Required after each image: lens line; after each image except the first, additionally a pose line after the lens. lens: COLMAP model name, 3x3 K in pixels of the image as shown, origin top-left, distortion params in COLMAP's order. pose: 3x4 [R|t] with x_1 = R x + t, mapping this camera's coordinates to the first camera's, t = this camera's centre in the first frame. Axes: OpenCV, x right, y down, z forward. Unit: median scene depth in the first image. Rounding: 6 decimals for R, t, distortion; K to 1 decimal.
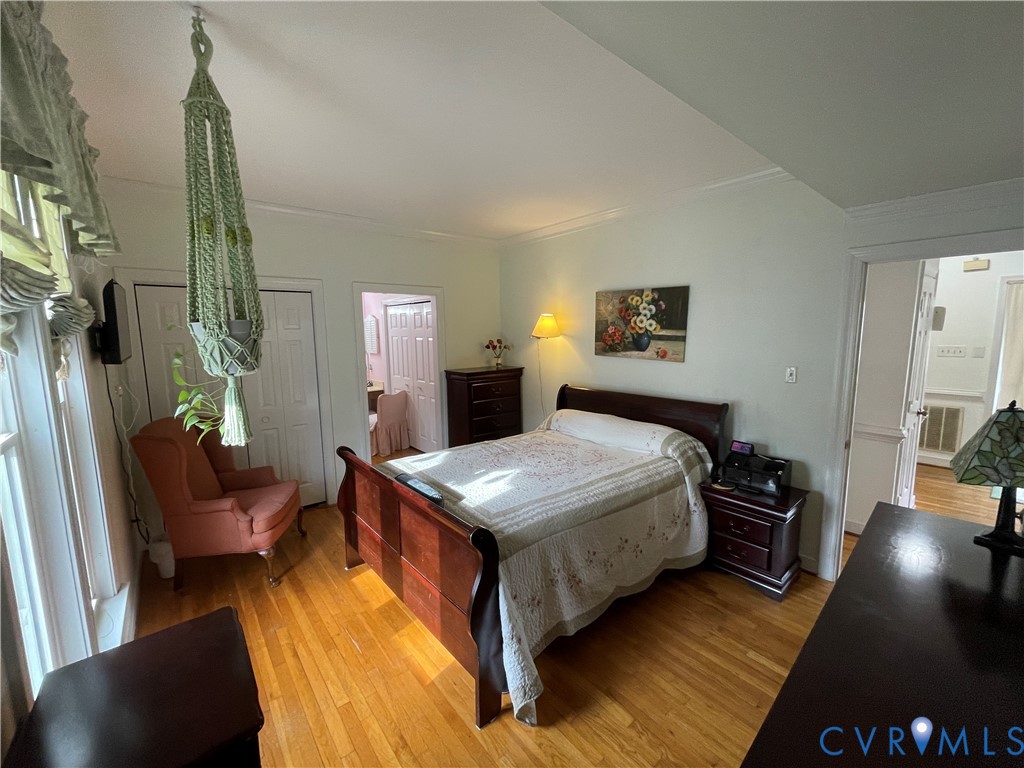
lens RADIAL K [[416.2, 0, 510.8], [0, 416.2, 381.1], [0, 0, 1]] dist [-0.001300, 0.003566]
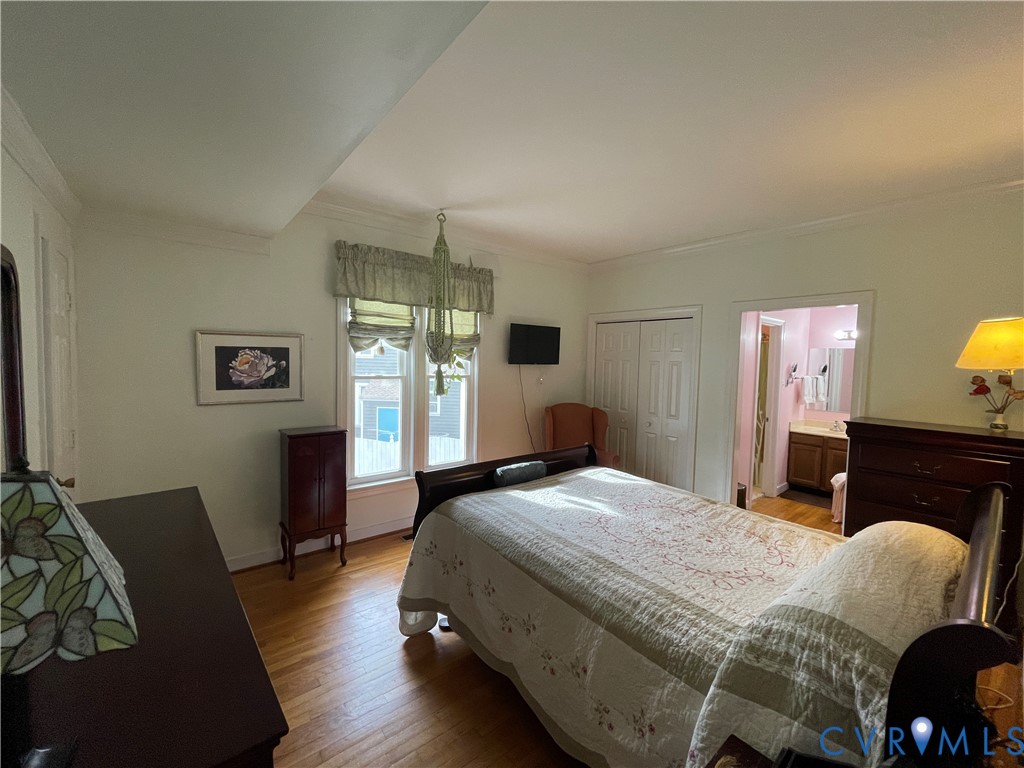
lens RADIAL K [[416.2, 0, 510.8], [0, 416.2, 381.1], [0, 0, 1]] dist [-0.001300, 0.003566]
pose [[-0.012315, 0.066826, -0.997689, 0.663883], [-0.152006, 0.986043, 0.067923, -0.057480], [0.988303, 0.152491, -0.001985, 0.608525]]
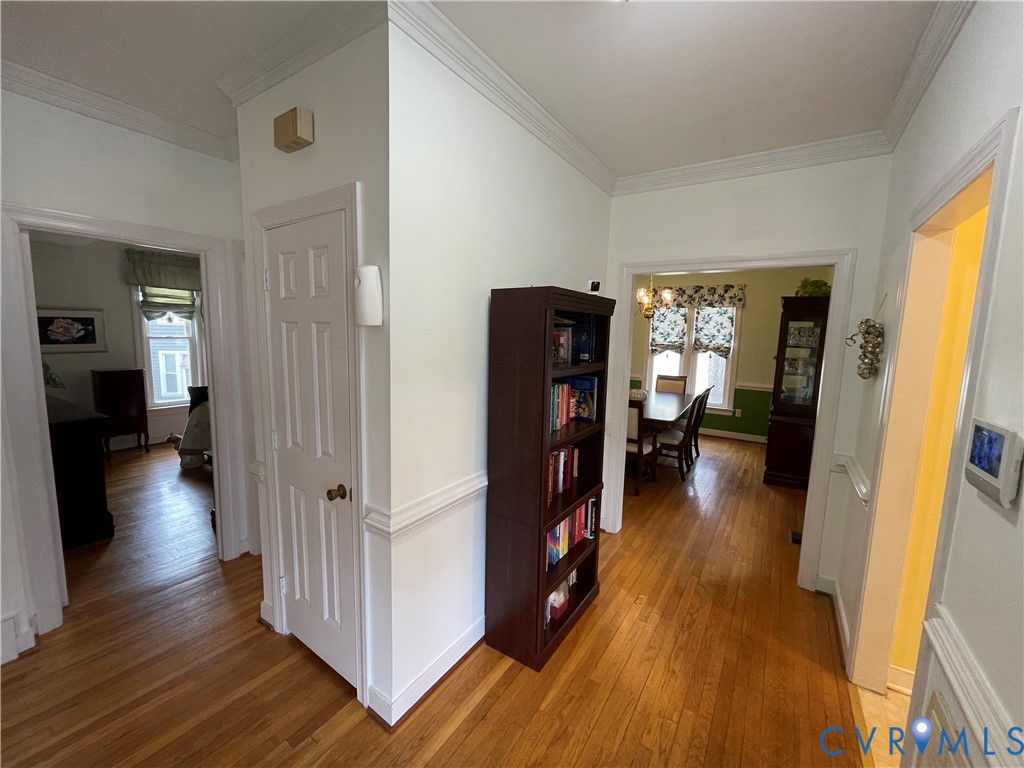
lens RADIAL K [[416.2, 0, 510.8], [0, 416.2, 381.1], [0, 0, 1]] dist [-0.001300, 0.003566]
pose [[0.296816, 0.137599, -0.944969, 1.523591], [-0.156762, 0.983161, 0.093921, -0.135287], [0.941980, 0.120258, 0.313388, 1.021486]]
